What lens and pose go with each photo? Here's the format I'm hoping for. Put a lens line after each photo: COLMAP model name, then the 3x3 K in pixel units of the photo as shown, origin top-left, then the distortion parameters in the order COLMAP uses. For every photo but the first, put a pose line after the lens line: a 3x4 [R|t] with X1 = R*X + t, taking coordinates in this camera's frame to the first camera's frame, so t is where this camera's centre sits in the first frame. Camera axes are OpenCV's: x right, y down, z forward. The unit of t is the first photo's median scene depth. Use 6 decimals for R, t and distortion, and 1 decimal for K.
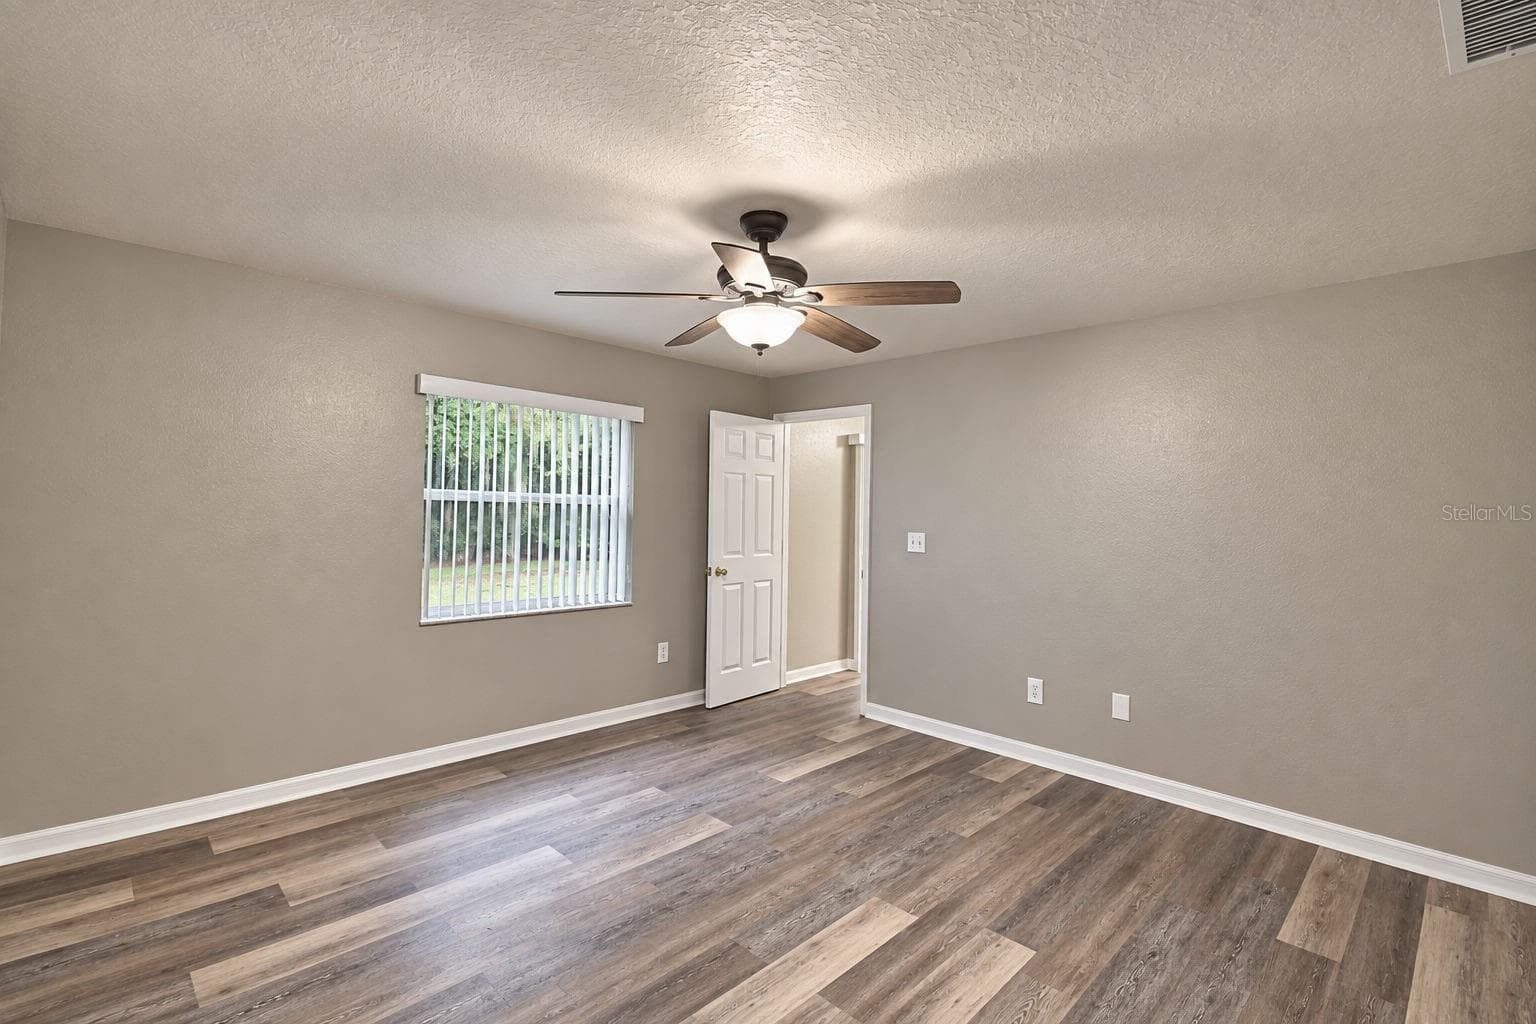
lens RADIAL K [[695.6, 0, 769.1], [0, 695.6, 506.0], [0, 0, 1]] dist [0.001952, 0.000022]
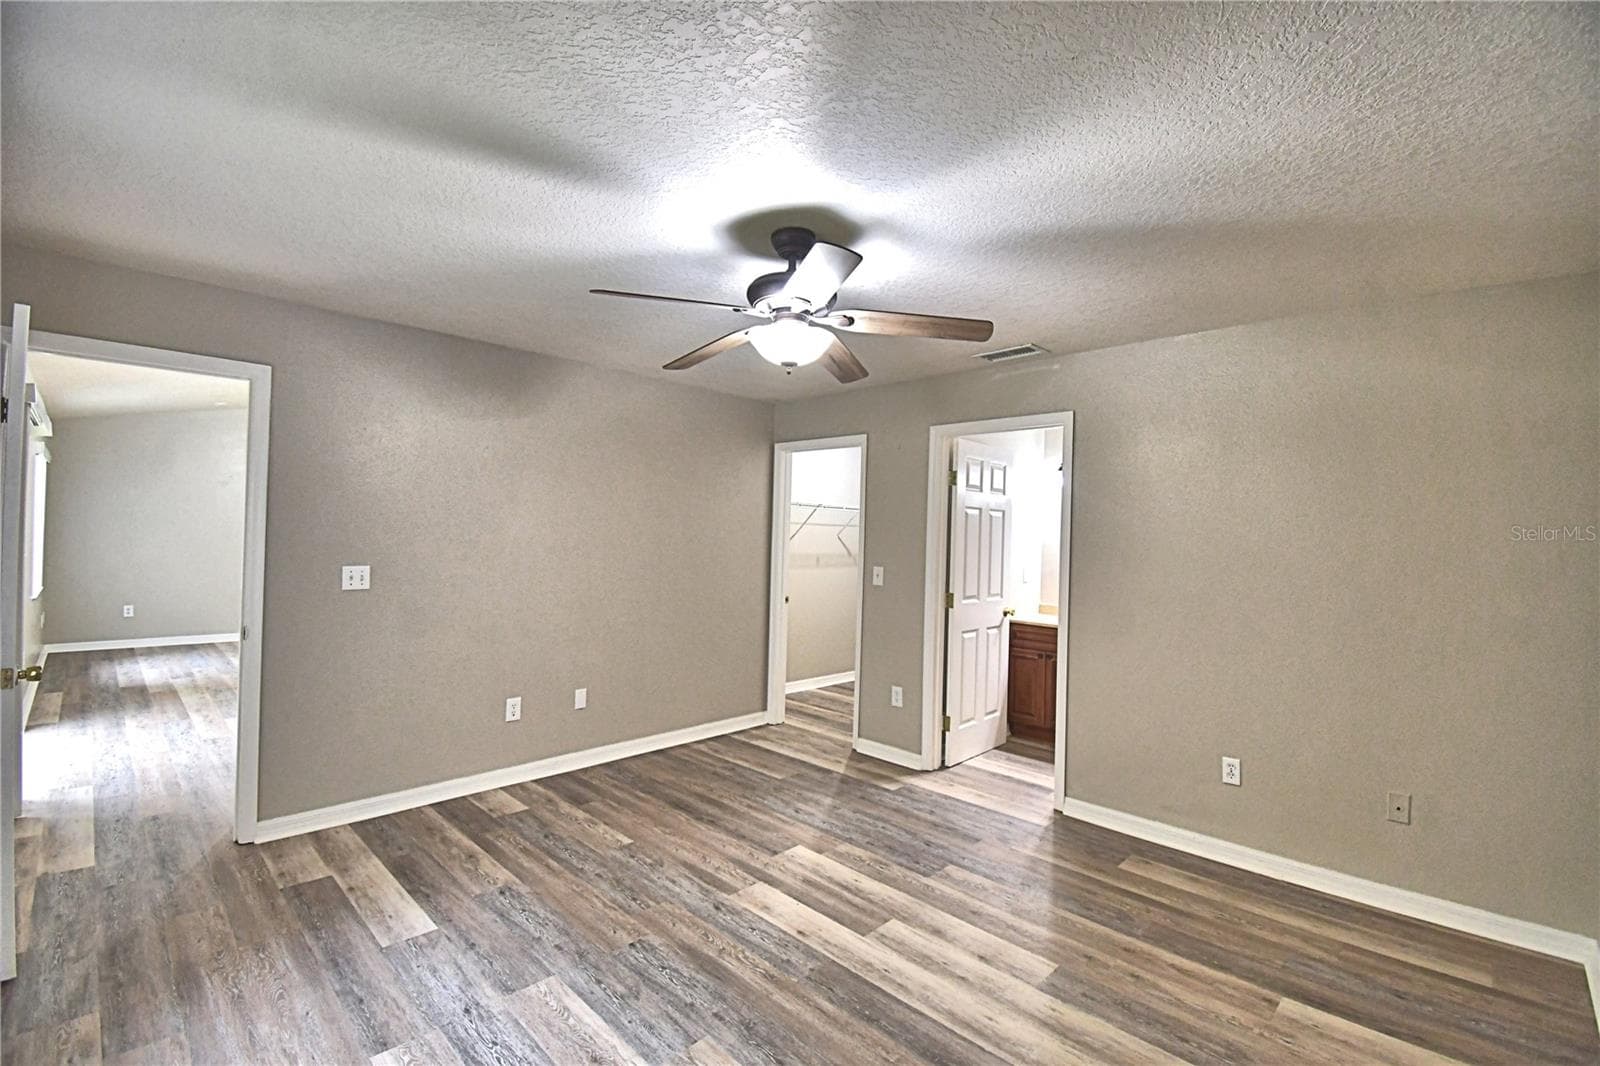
lens RADIAL K [[724.6, 0, 801.0], [0, 724.6, 532.6], [0, 0, 1]] dist [0.001952, 0.000022]
pose [[-0.010604, -0.016973, 0.999800, -0.723700], [-0.013749, 0.999764, 0.016827, 0.002124], [-0.999849, -0.013568, -0.010835, 0.722099]]
